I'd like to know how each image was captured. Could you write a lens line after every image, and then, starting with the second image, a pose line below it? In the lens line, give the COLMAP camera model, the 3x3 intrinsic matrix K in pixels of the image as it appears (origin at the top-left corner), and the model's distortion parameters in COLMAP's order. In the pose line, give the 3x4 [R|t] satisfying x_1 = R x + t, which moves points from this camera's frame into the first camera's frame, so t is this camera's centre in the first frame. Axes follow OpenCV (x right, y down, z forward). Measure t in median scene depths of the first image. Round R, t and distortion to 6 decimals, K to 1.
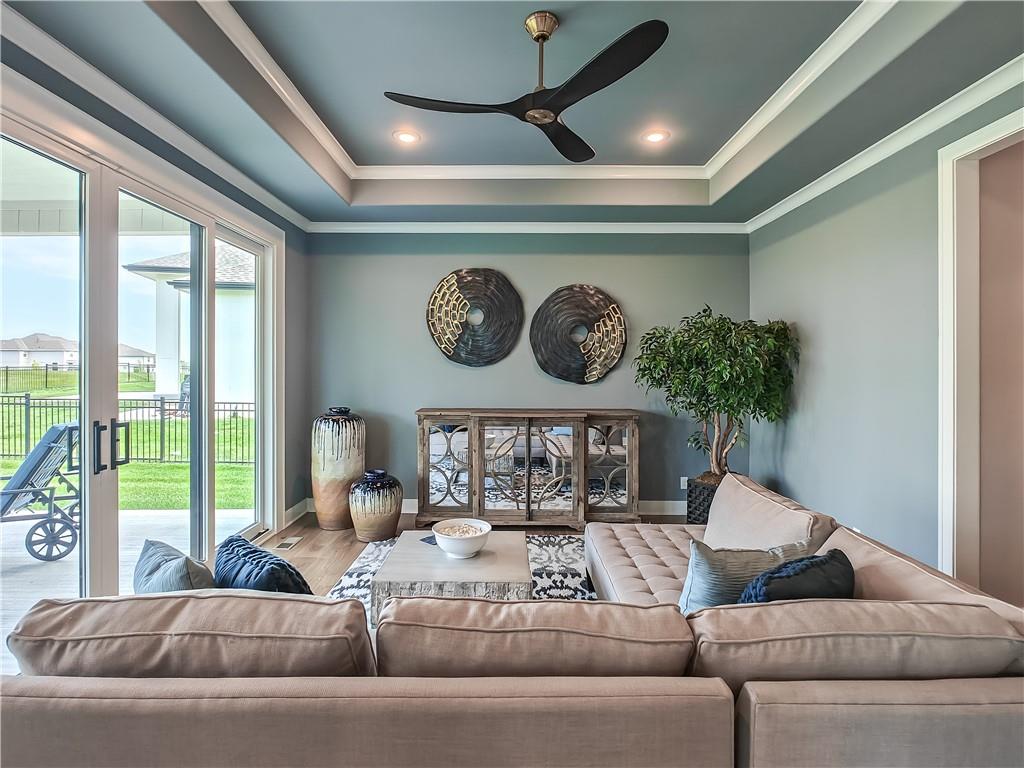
lens RADIAL K [[521.6, 0, 510.8], [0, 521.6, 370.6], [0, 0, 1]] dist [-0.003833, -0.000240]
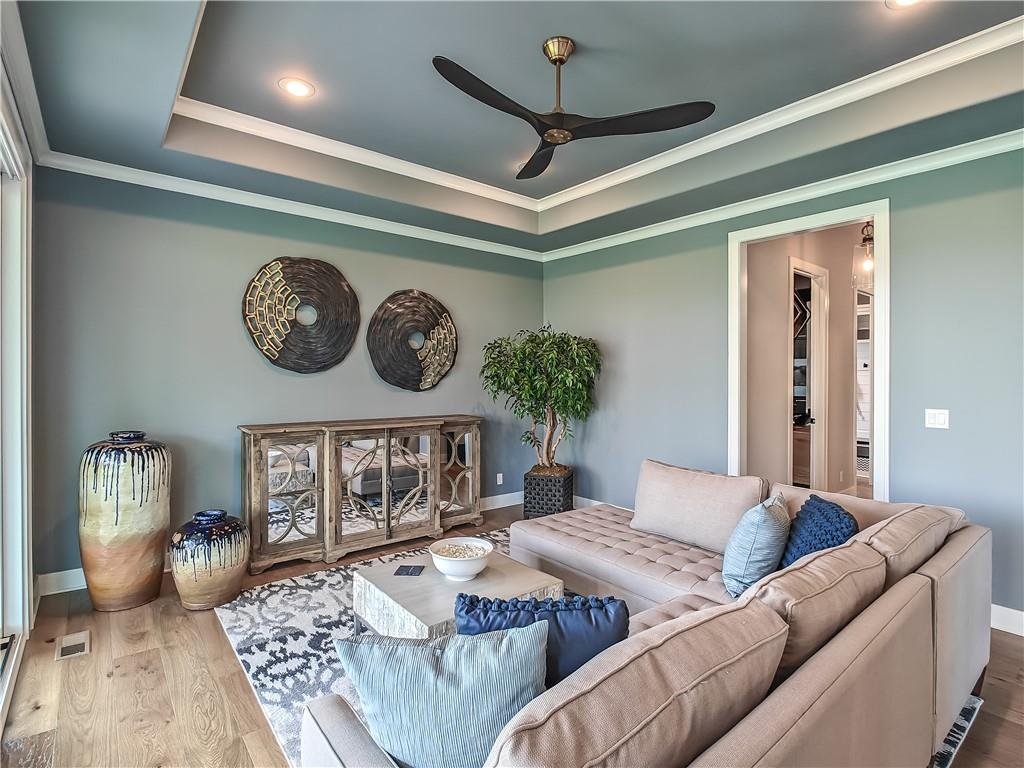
lens RADIAL K [[518.6, 0, 518.4], [0, 518.6, 376.5], [0, 0, 1]] dist [-0.000308, 0.000058]
pose [[0.771554, 0.000158, 0.636163, -0.368112], [-0.001738, 0.999997, 0.001860, -0.004767], [-0.636161, -0.002541, 0.771552, 0.133655]]
